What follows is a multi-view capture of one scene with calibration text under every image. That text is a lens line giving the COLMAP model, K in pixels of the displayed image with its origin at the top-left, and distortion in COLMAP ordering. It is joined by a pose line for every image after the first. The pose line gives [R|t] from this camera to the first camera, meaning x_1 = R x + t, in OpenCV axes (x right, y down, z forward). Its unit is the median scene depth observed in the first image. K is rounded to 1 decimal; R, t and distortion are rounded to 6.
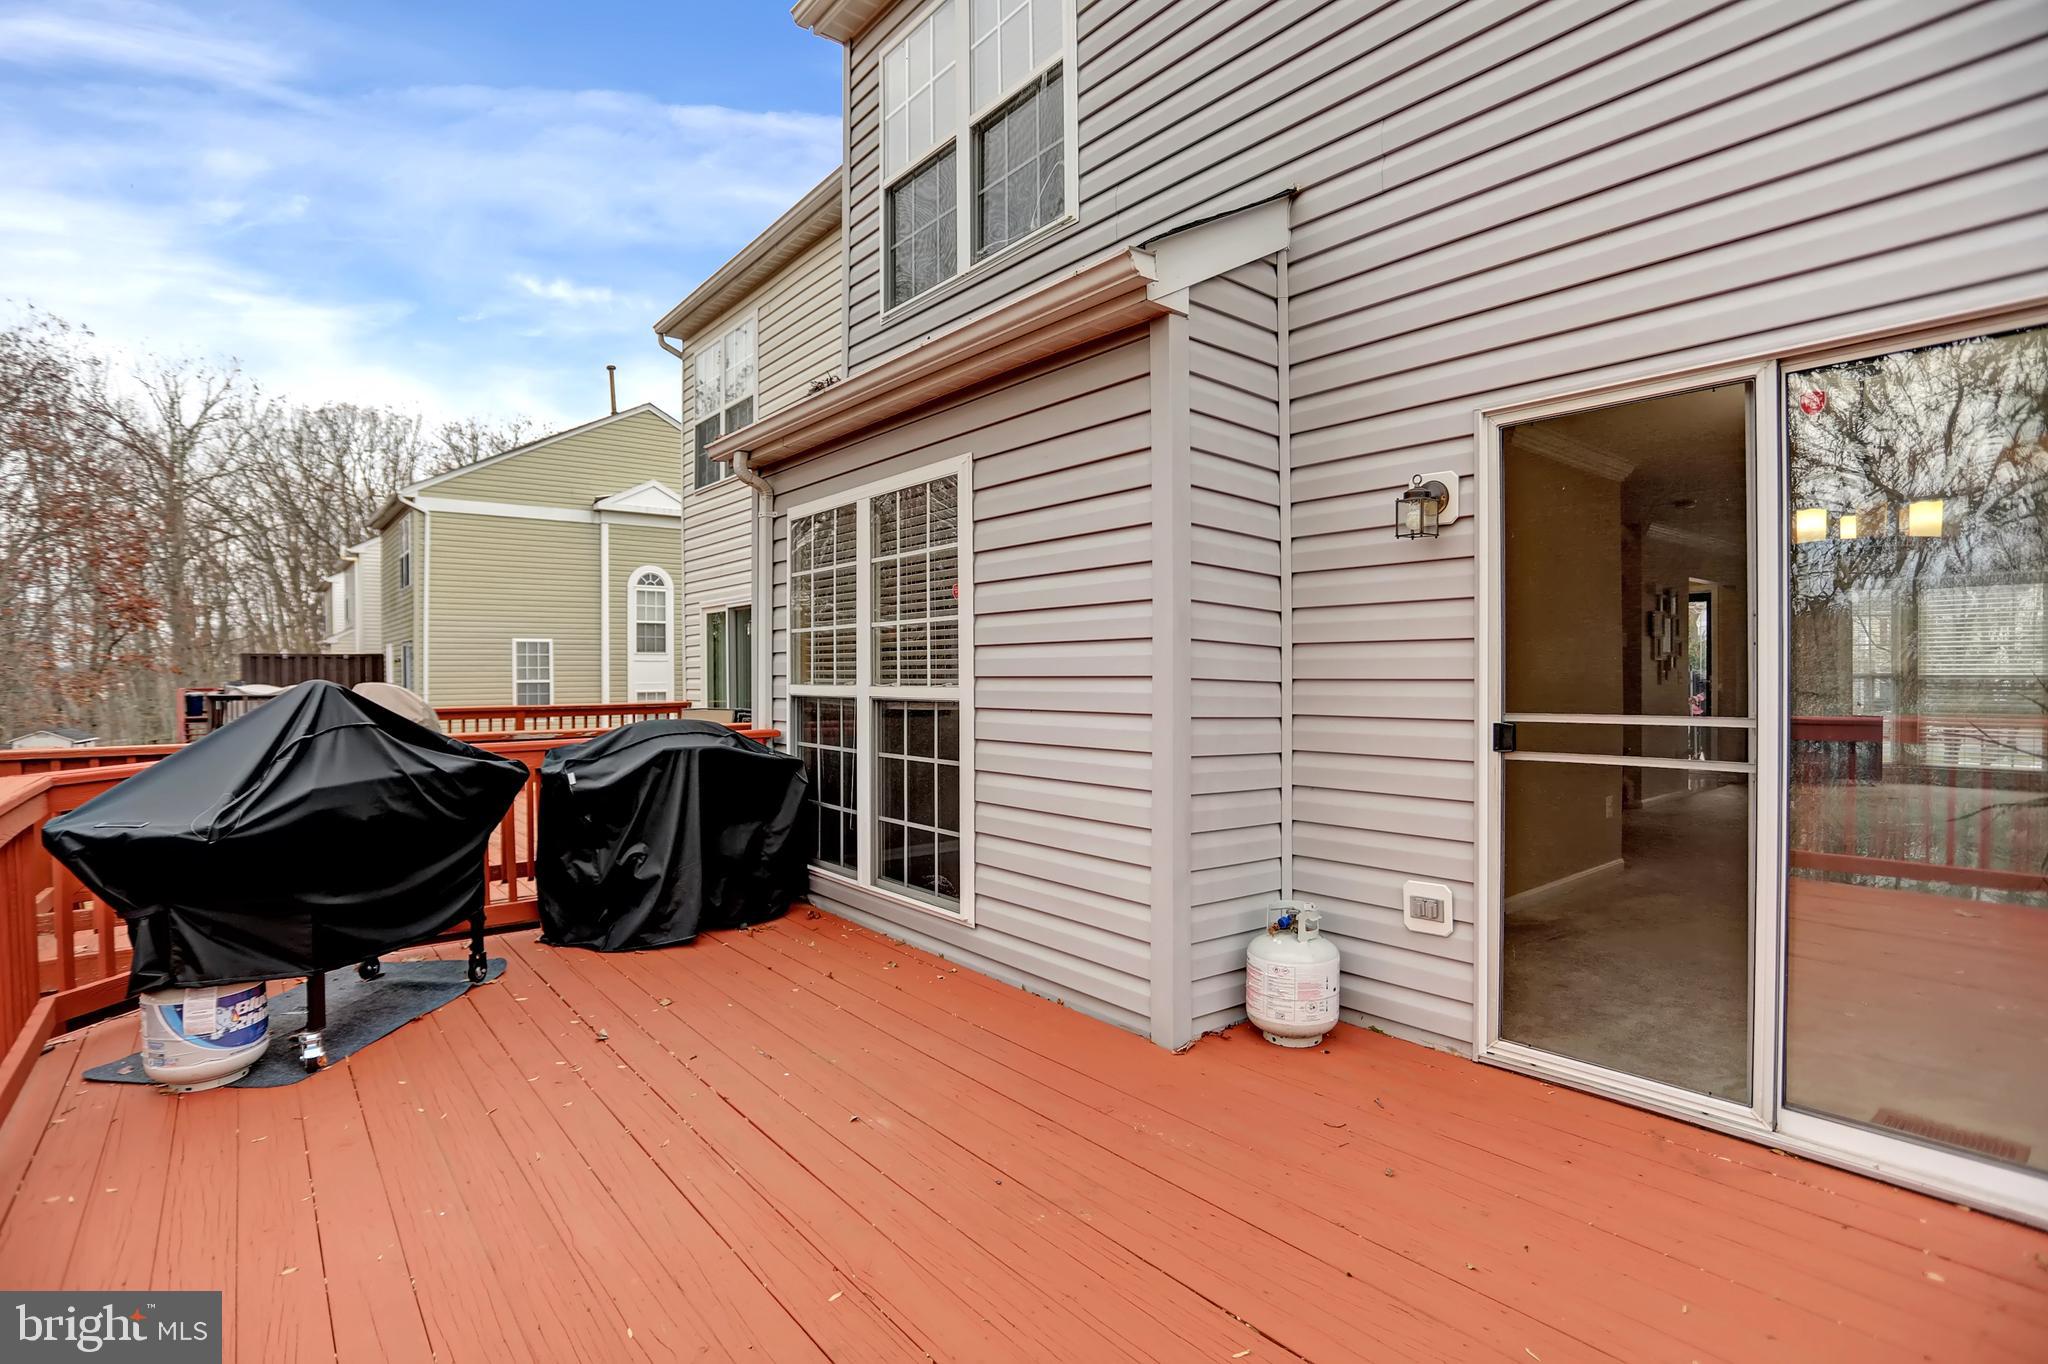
lens RADIAL K [[1008.9, 0, 1024.0], [0, 1008.9, 682.0], [0, 0, 1]] dist [-0.062866, 0.037186]
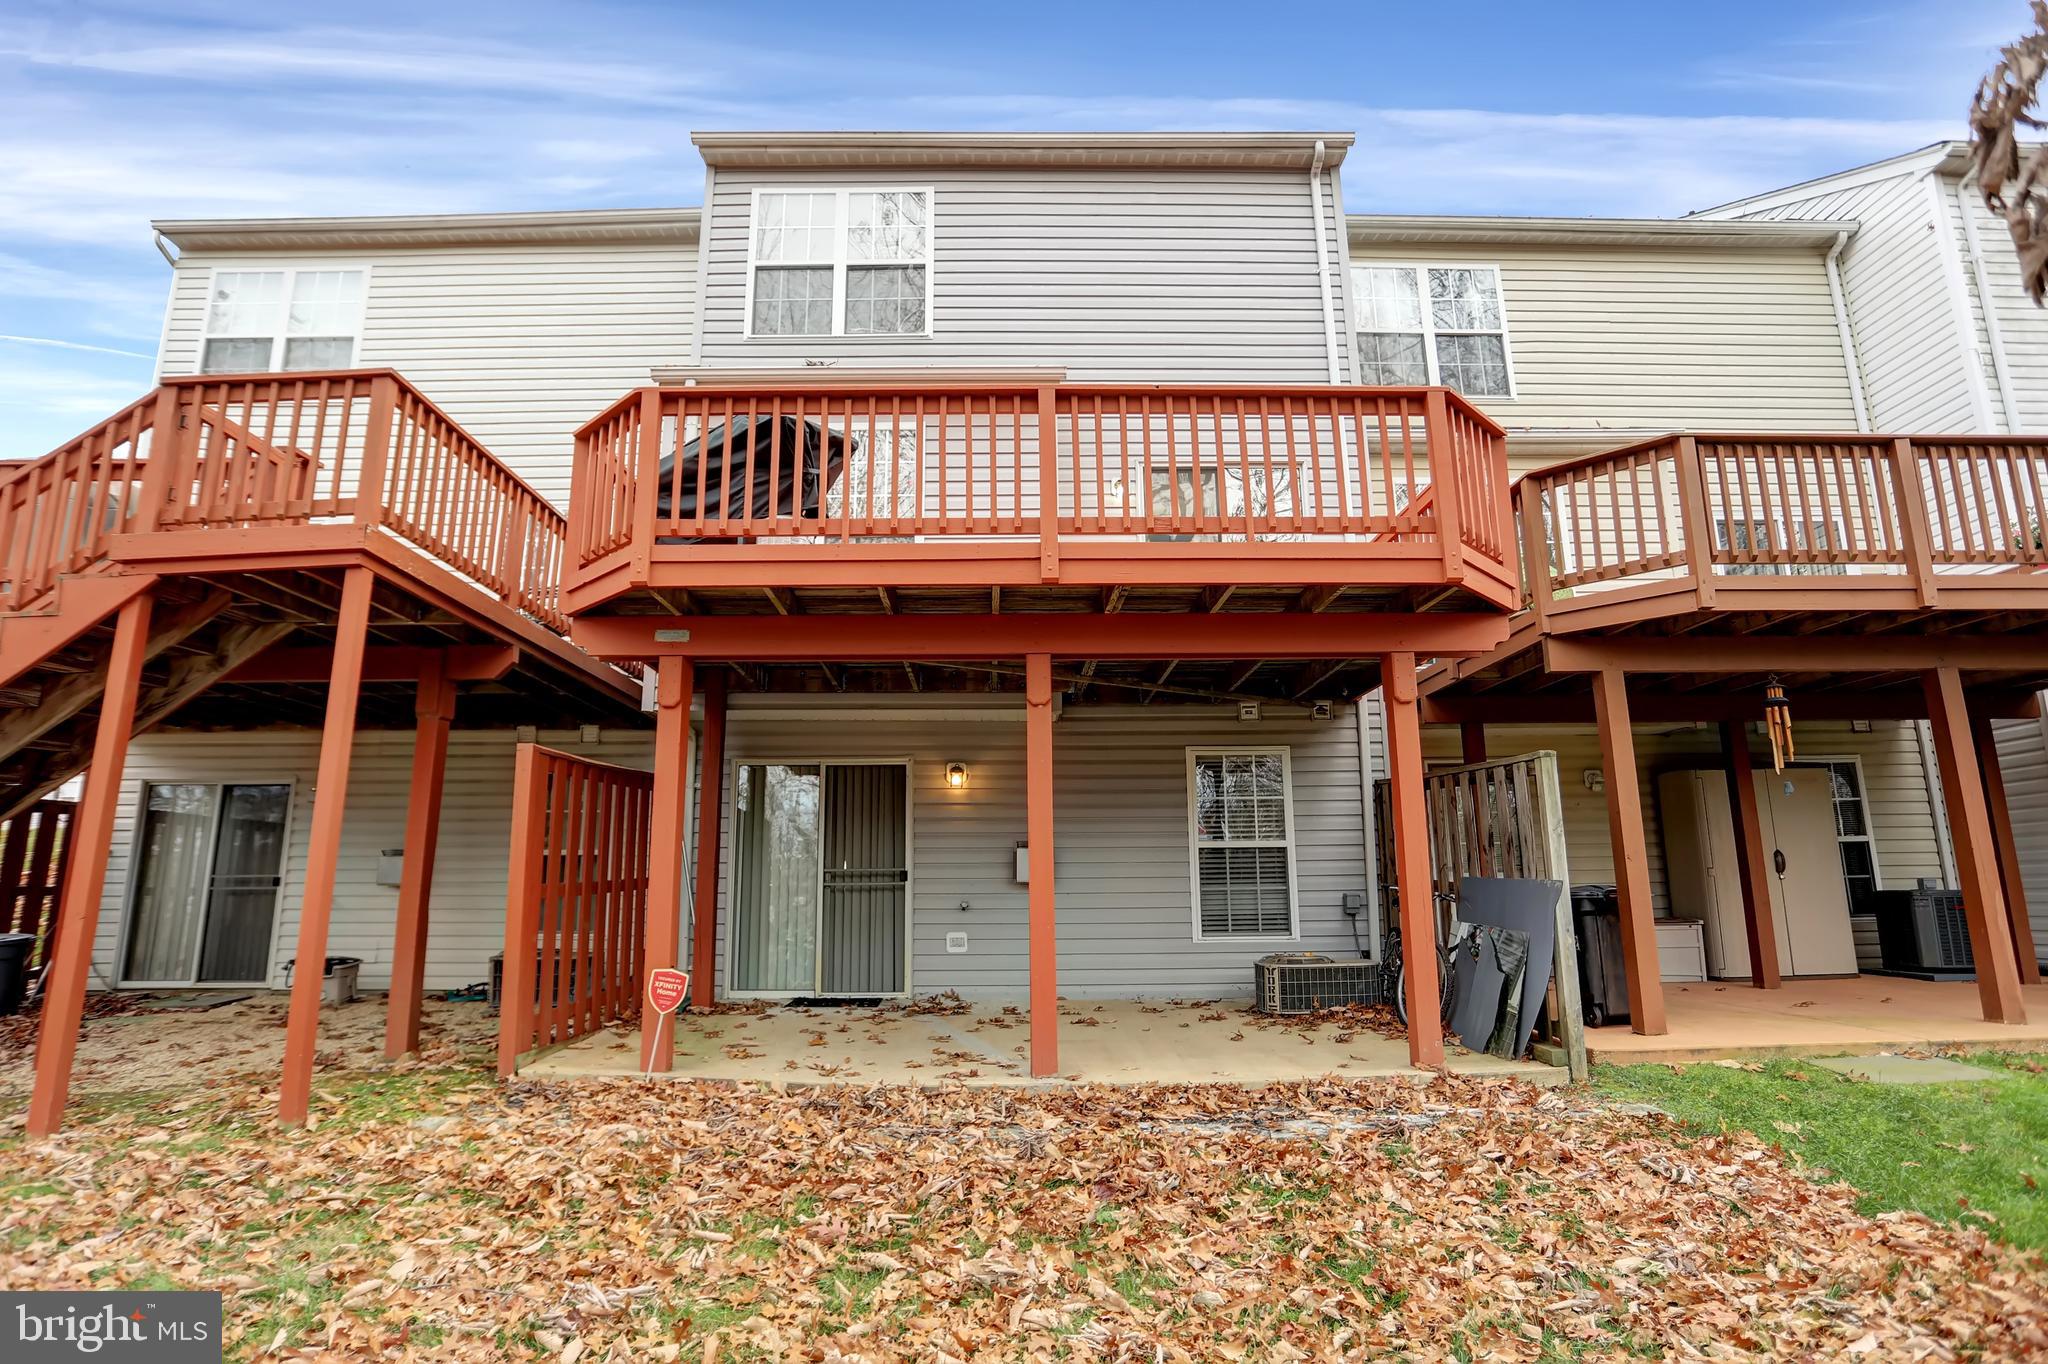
lens RADIAL K [[1054.6, 0, 1030.9], [0, 1054.6, 676.8], [0, 0, 1]] dist [-0.071387, 0.038082]
pose [[0.625062, 0.153796, 0.765274, -1.046215], [0.007040, 0.979247, -0.202549, 0.506552], [-0.780543, 0.131993, 0.611008, -0.296952]]
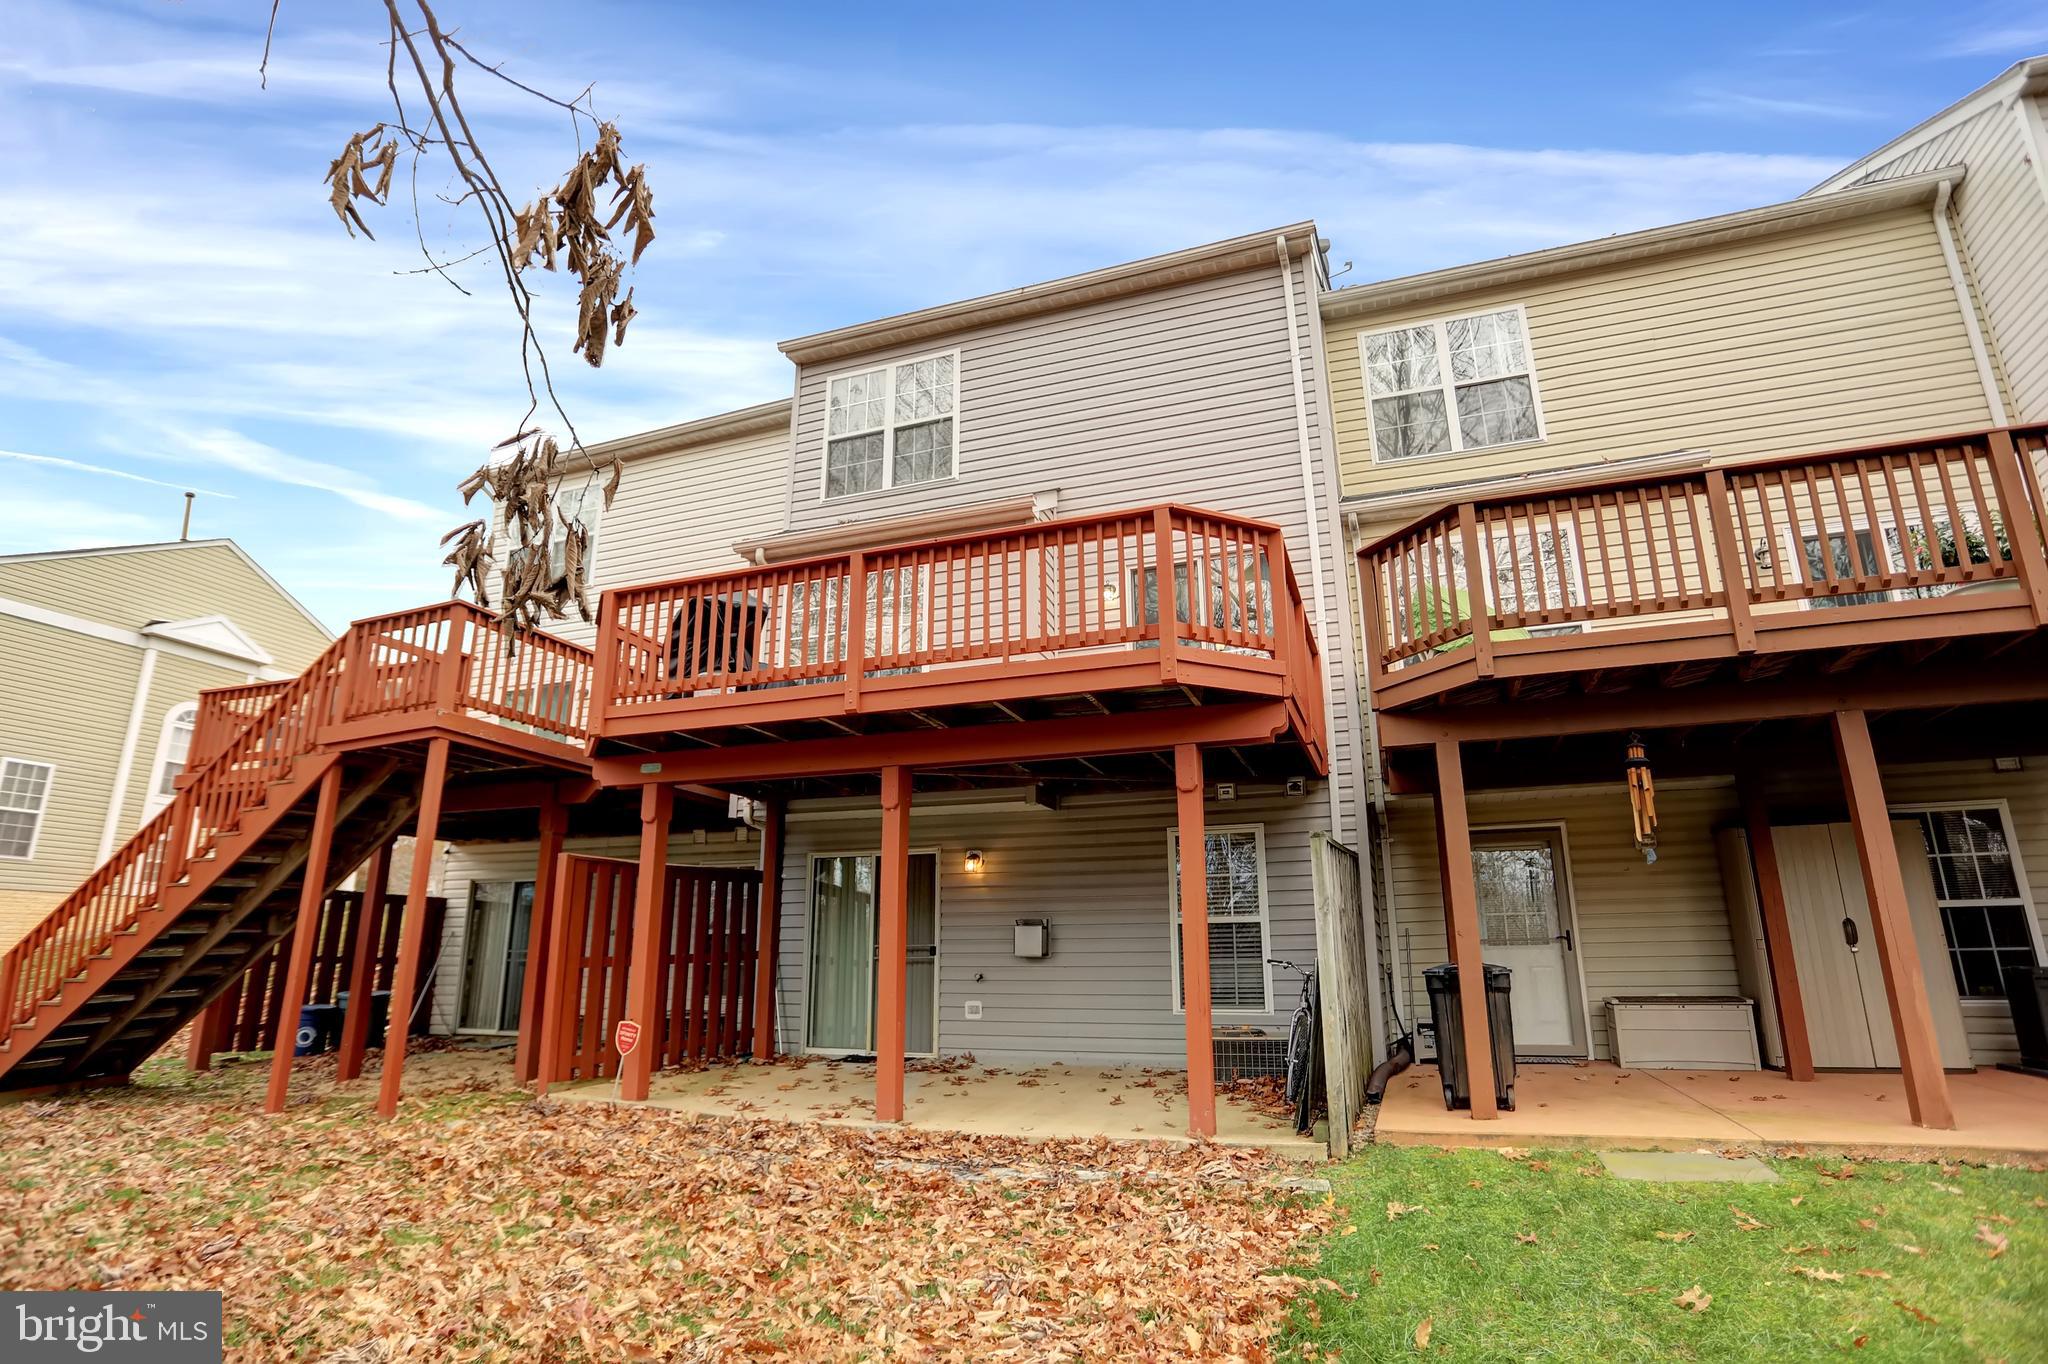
lens RADIAL K [[1054.6, 0, 1030.9], [0, 1054.6, 676.8], [0, 0, 1]] dist [-0.071387, 0.038082]
pose [[0.863200, 0.132461, 0.487175, -0.733463], [0.002508, 0.963830, -0.266506, 0.505908], [-0.504855, 0.231269, 0.831646, -0.816717]]
